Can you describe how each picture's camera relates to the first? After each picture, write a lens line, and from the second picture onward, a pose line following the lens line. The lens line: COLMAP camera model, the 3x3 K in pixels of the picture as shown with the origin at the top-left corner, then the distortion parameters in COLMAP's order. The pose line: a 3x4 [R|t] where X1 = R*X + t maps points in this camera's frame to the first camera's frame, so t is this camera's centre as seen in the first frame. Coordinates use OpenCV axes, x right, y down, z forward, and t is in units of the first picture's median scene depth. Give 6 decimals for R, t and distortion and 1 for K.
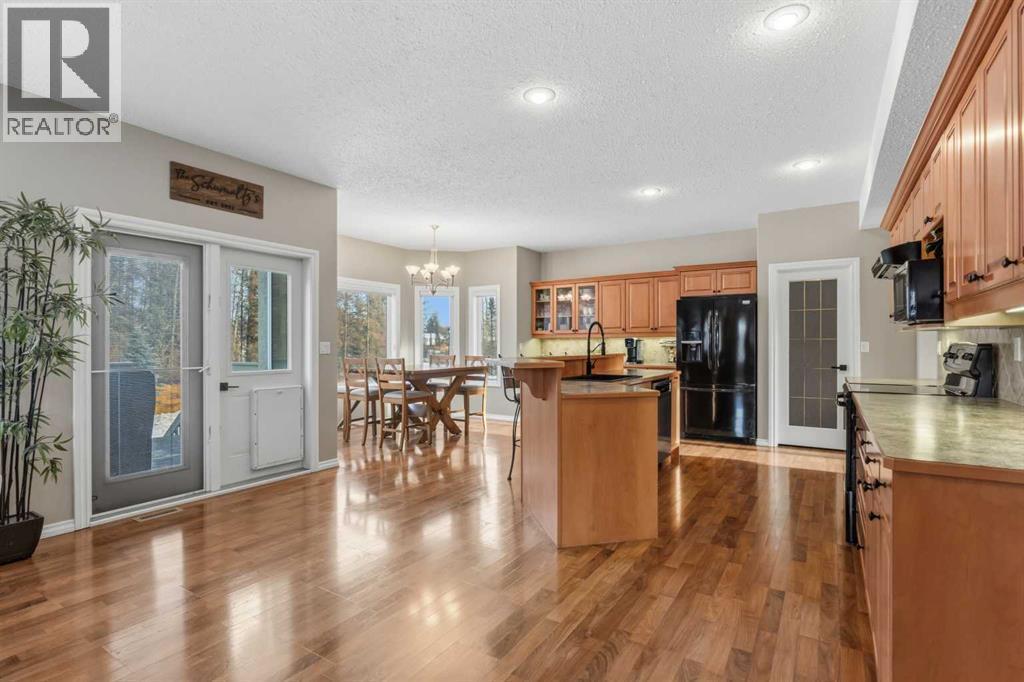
lens RADIAL K [[493.4, 0, 519.7], [0, 493.4, 343.4], [0, 0, 1]] dist [0.002456, 0.000741]
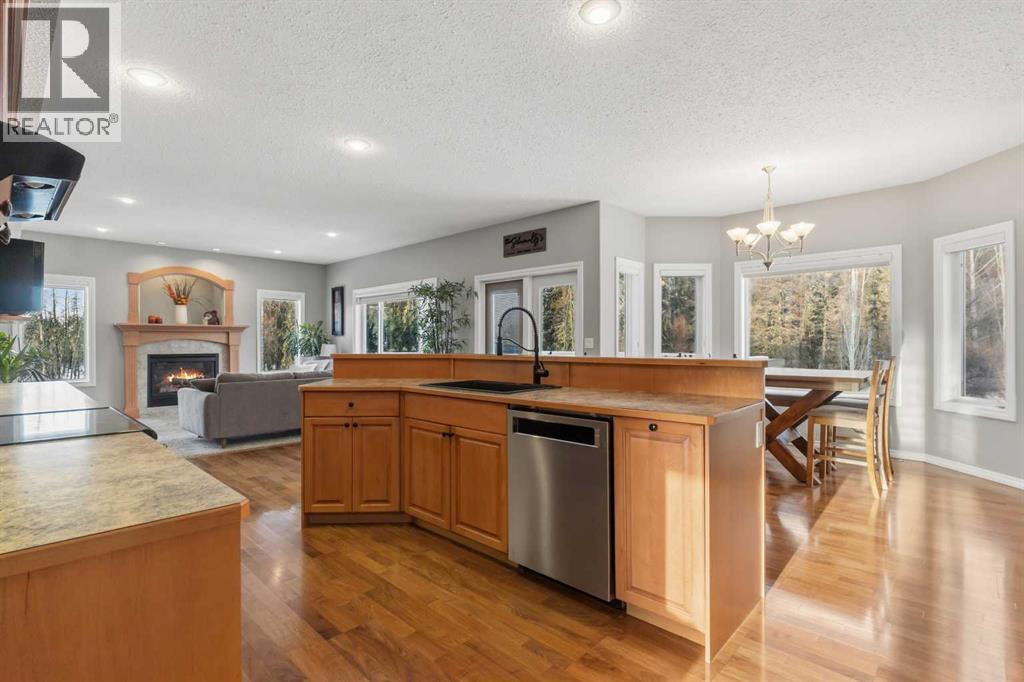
lens RADIAL K [[493.4, 0, 511.9], [0, 493.4, 344.7], [0, 0, 1]] dist [0.002456, 0.000741]
pose [[-0.203358, 0.008039, -0.979071, 0.891848], [0.003508, 0.999966, 0.007482, 0.002739], [0.979098, -0.001913, -0.203379, 1.223734]]
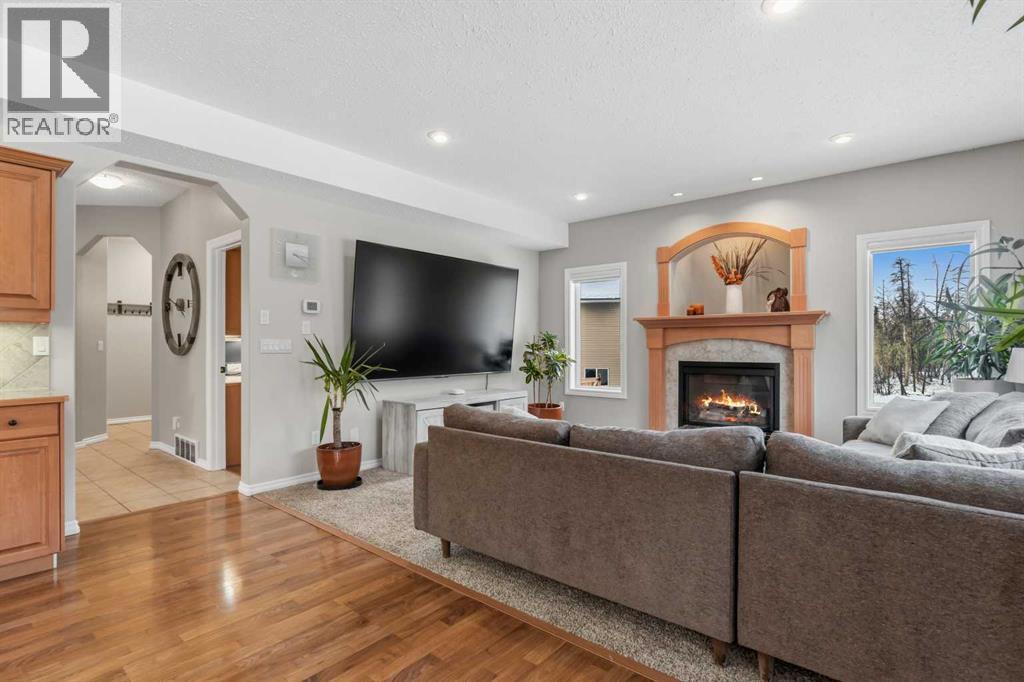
lens RADIAL K [[493.4, 0, 492.6], [0, 493.4, 366.4], [0, 0, 1]] dist [0.002456, 0.000741]
pose [[-0.988603, -0.004939, 0.150463, -0.393031], [0.002121, 0.998906, 0.046721, 0.003354], [-0.150529, 0.046508, -0.987511, 0.865965]]
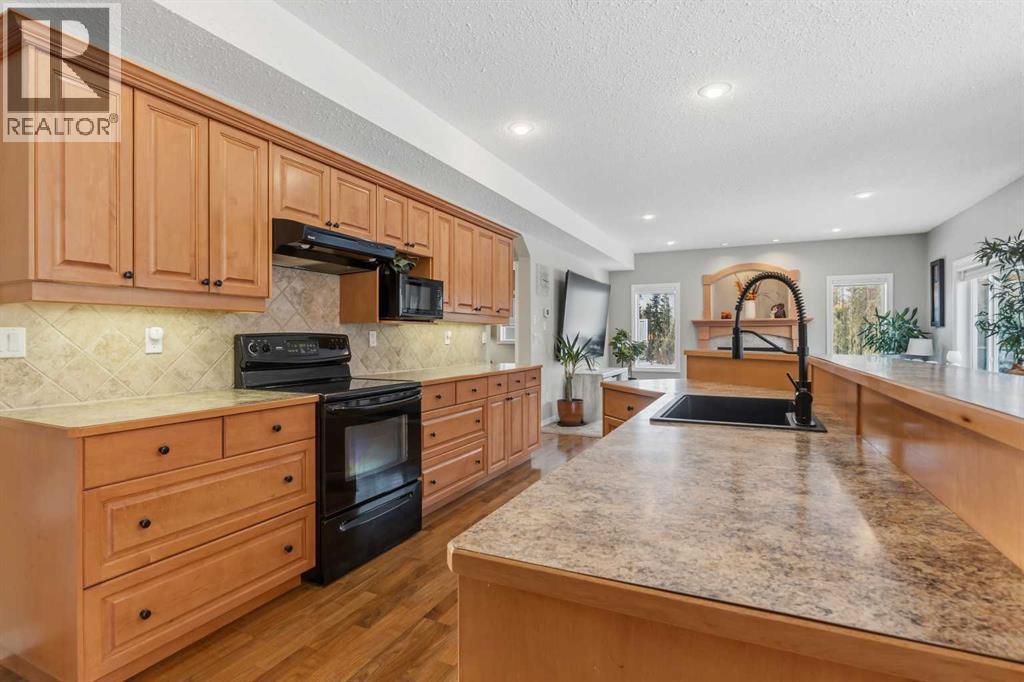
lens RADIAL K [[493.4, 0, 512.1], [0, 493.4, 338.6], [0, 0, 1]] dist [0.002456, 0.000741]
pose [[-0.994075, 0.002878, -0.108659, 0.419144], [0.002472, 0.999989, 0.003874, 0.003802], [0.108669, 0.003582, -0.994072, 1.468187]]
